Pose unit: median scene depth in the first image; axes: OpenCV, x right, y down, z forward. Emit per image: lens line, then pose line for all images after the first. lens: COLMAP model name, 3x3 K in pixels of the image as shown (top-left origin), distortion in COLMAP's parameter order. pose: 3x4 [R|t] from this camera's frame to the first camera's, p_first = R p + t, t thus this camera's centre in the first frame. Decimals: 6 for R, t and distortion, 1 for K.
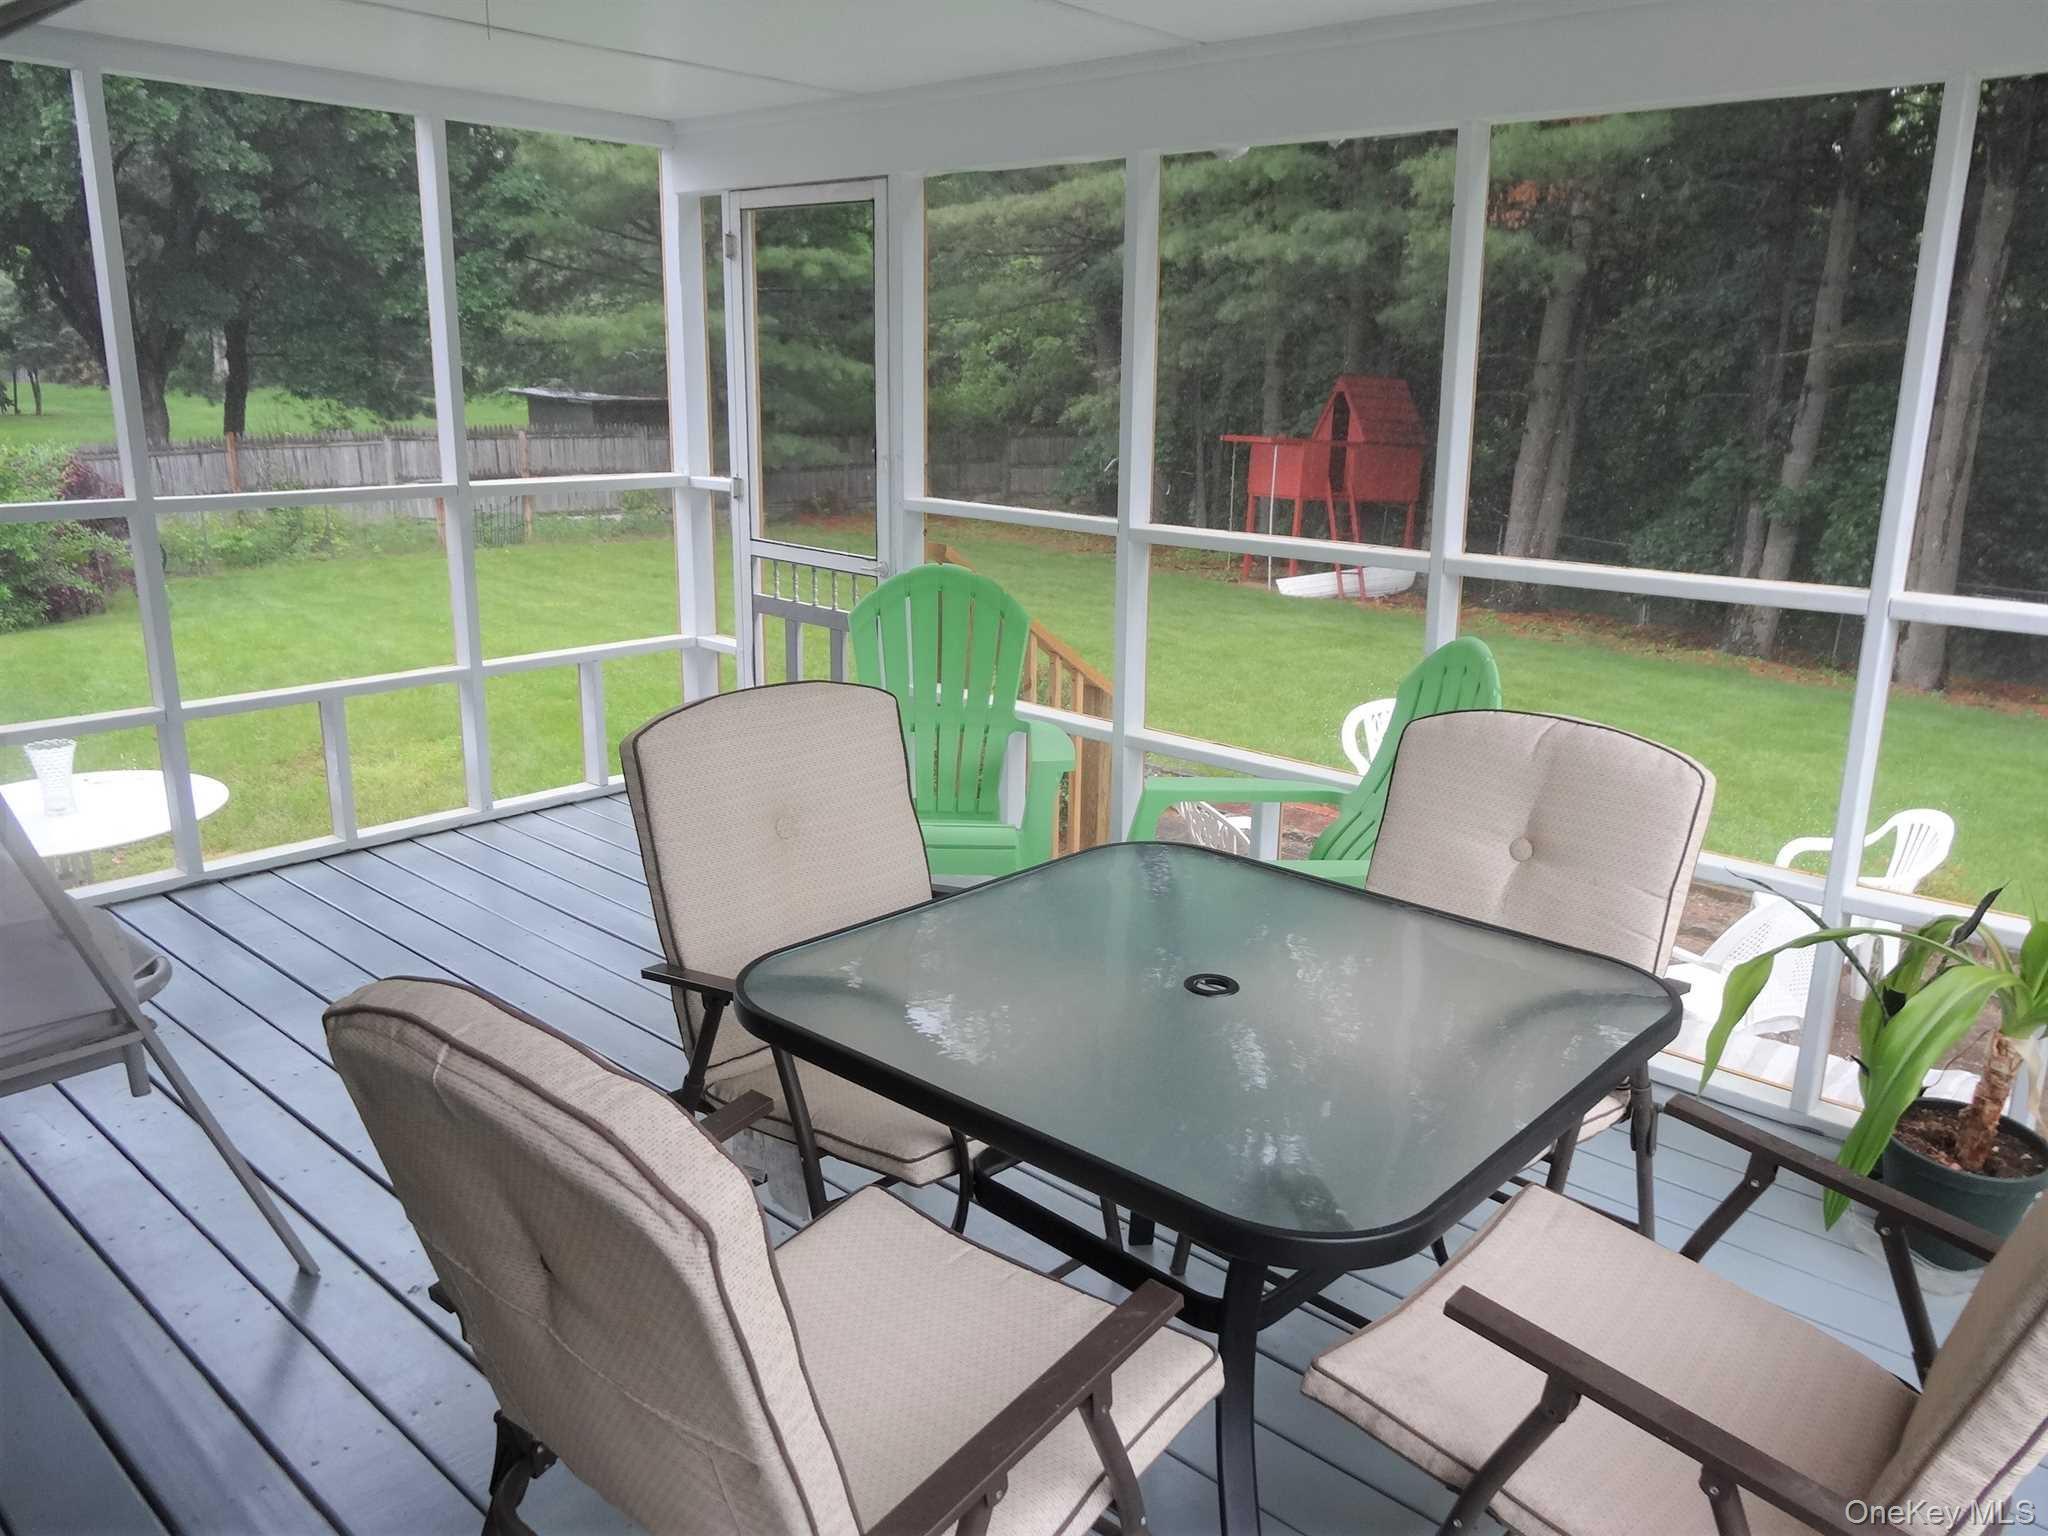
lens RADIAL K [[1507.4, 0, 1024.0], [0, 1507.4, 768.0], [0, 0, 1]] dist [0.006048, -0.001248]
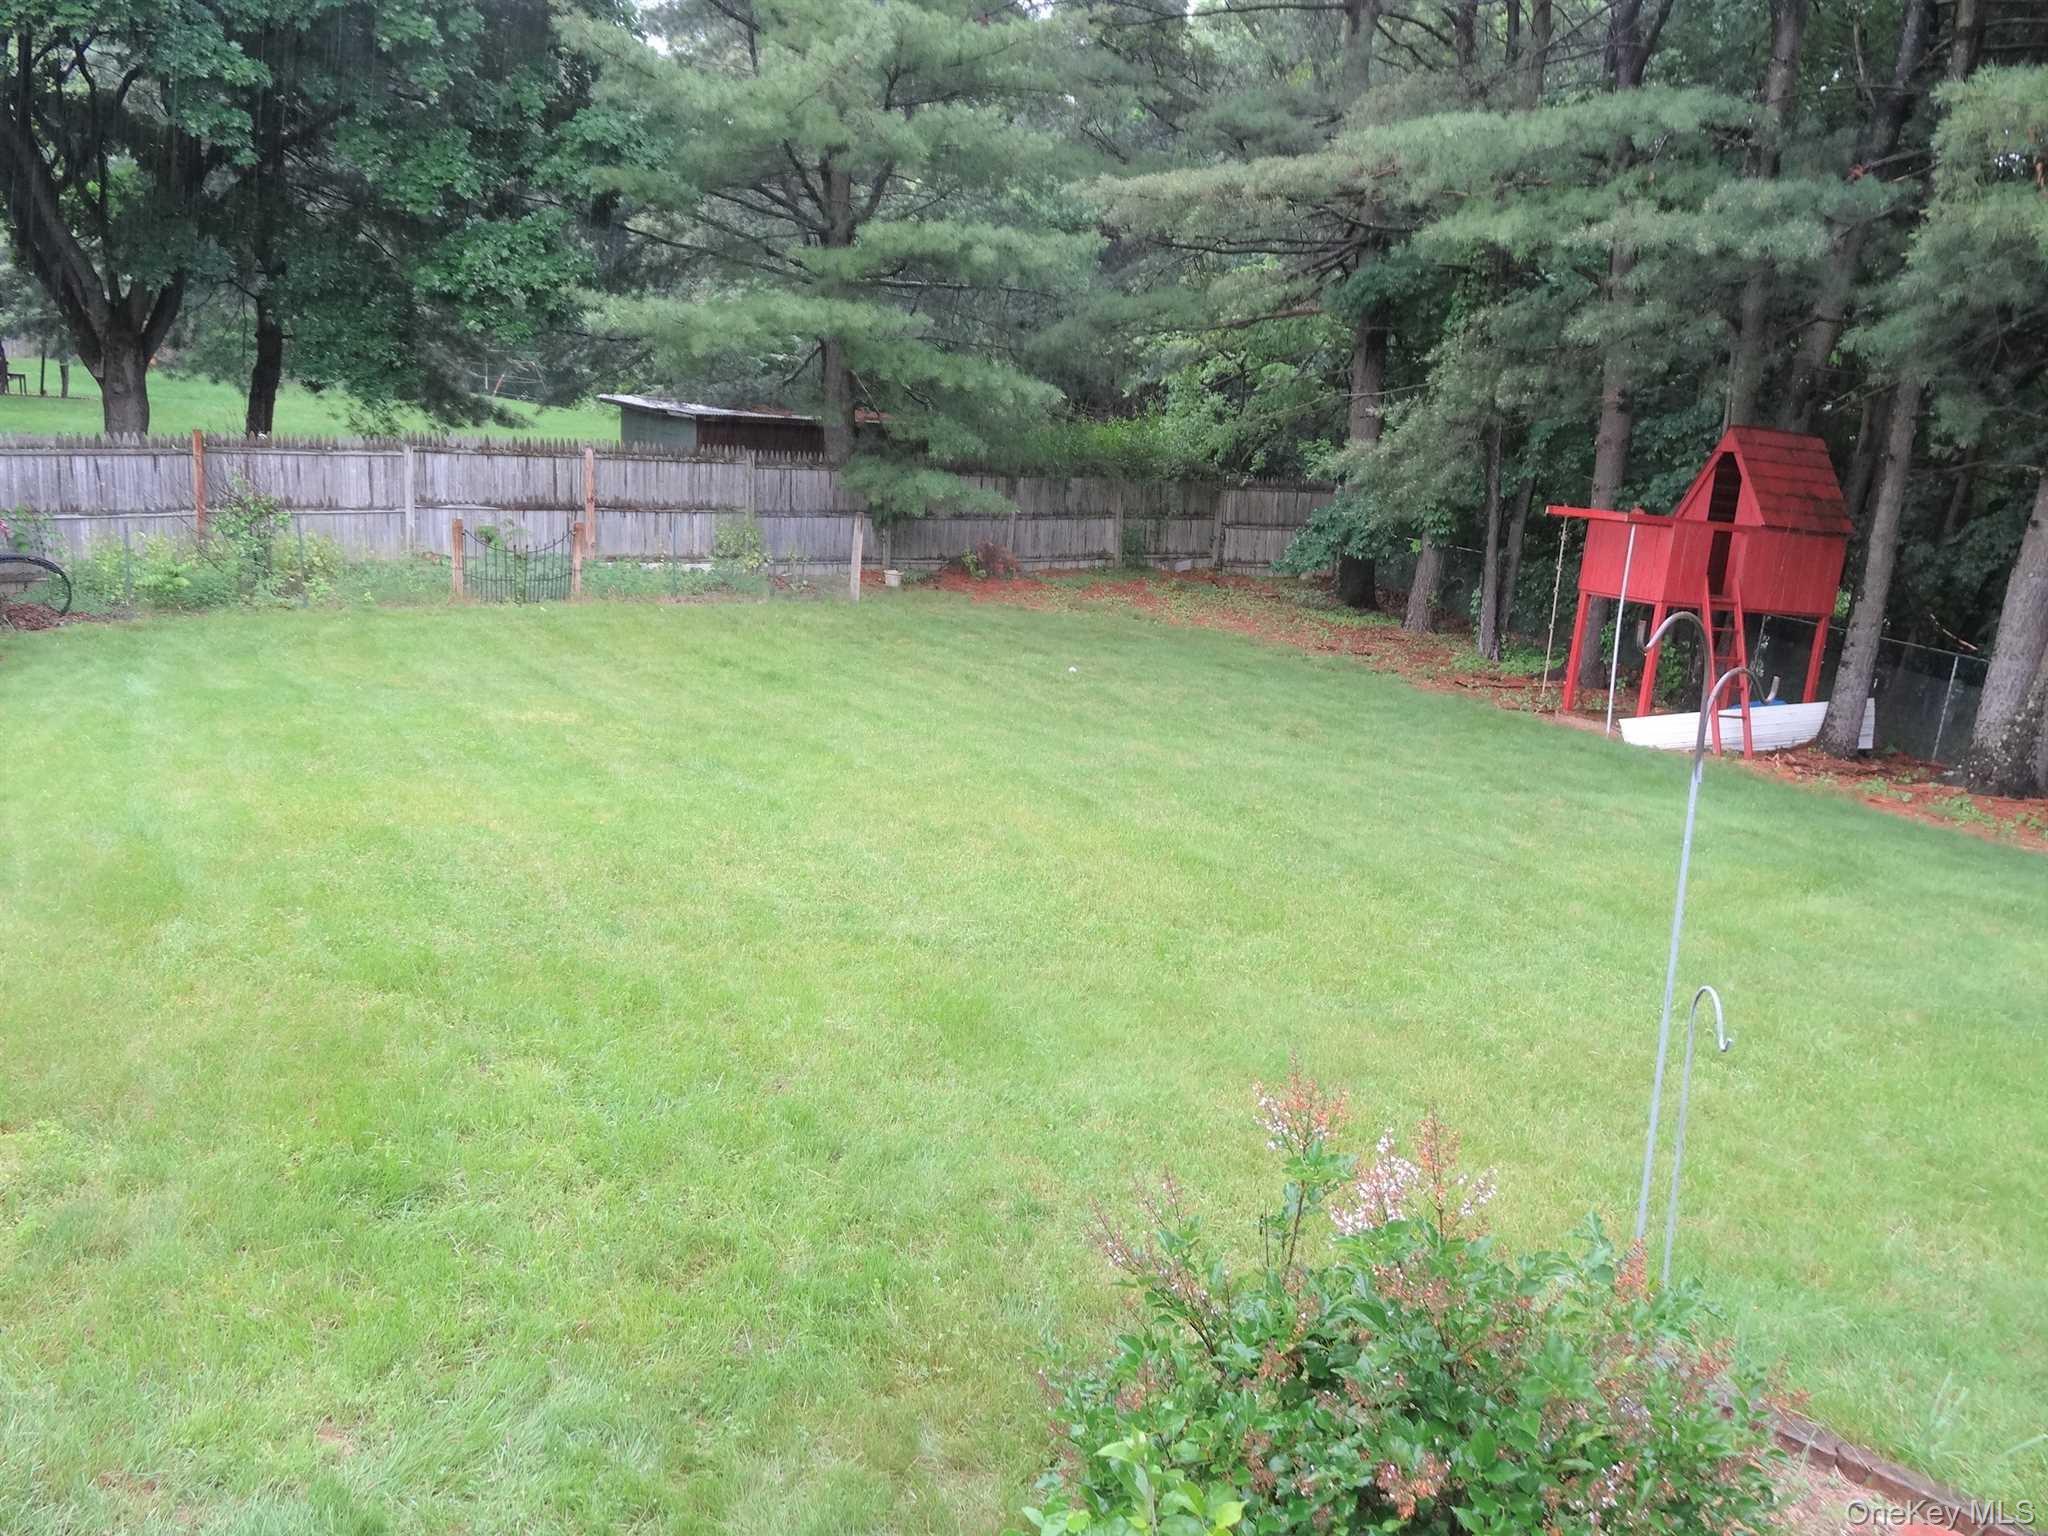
lens RADIAL K [[1813.2, 0, 1024.0], [0, 1813.2, 768.0], [0, 0, 1]] dist [0.039859, 0.010144]
pose [[0.992315, 0.068744, -0.102880, -0.012076], [-0.074656, 0.995705, -0.054753, -0.032355], [0.098674, 0.062013, 0.993186, 0.133835]]
